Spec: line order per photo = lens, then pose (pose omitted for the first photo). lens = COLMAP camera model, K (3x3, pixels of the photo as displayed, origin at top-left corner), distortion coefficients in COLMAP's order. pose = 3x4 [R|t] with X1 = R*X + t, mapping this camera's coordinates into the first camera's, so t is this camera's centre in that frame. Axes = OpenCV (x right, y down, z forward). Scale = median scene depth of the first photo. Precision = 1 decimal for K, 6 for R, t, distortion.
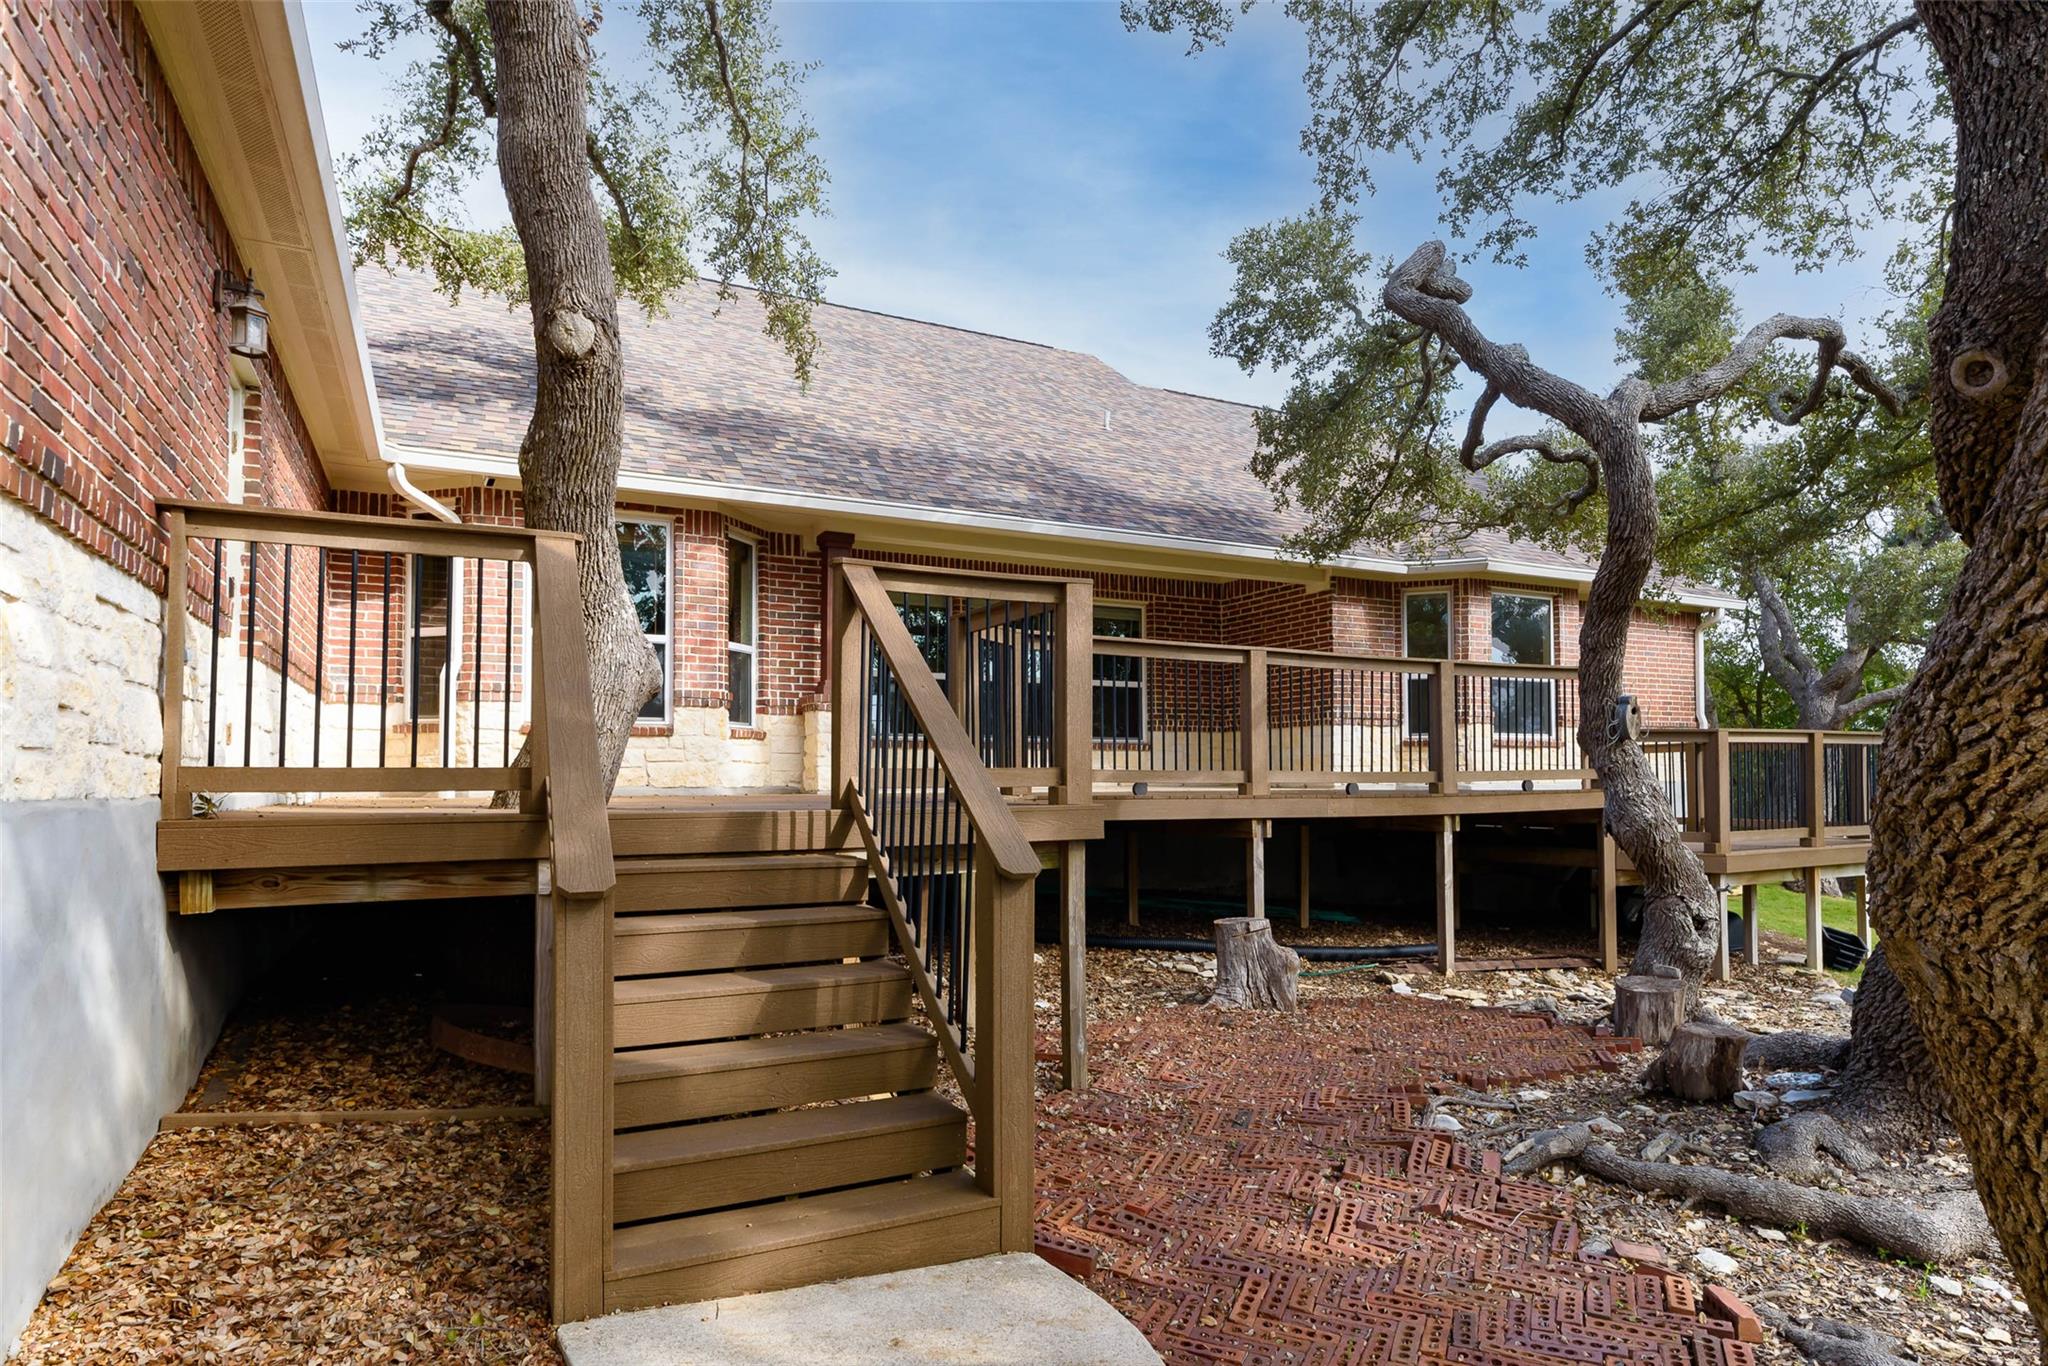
lens RADIAL K [[1136.3, 0, 1022.3], [0, 1136.3, 748.4], [0, 0, 1]] dist [0.004294, 0.000444]
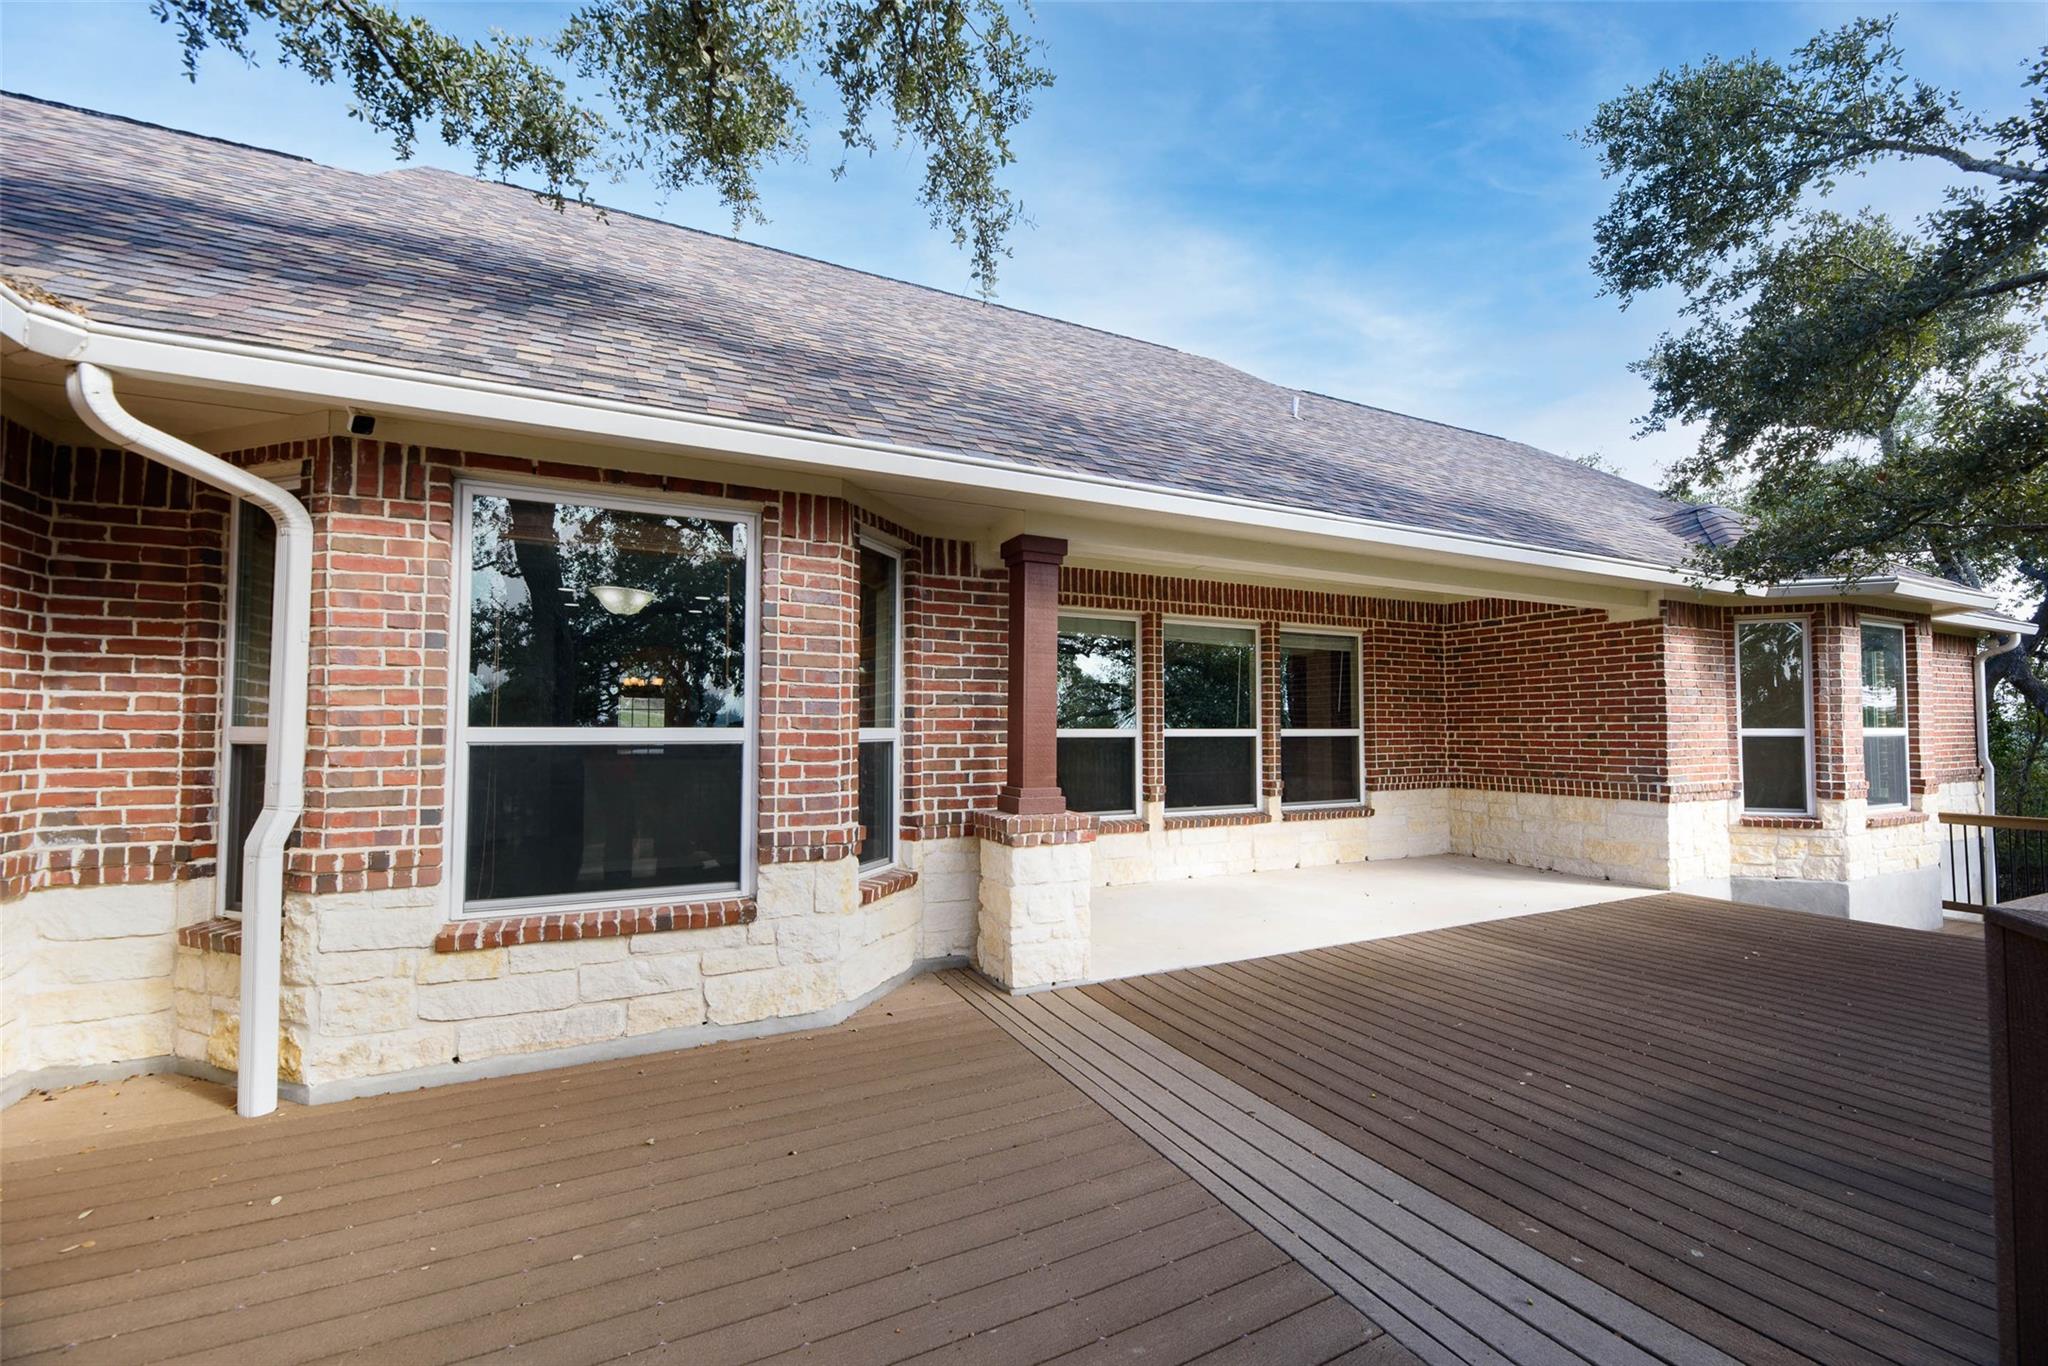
lens RADIAL K [[849.0, 0, 1030.9], [0, 849.0, 696.4], [0, 0, 1]] dist [-0.000560, -0.000072]
pose [[0.999902, 0.003006, -0.013692, -0.159423], [-0.003179, 0.999916, -0.012592, -0.100380], [0.013653, 0.012634, 0.999827, 0.553717]]
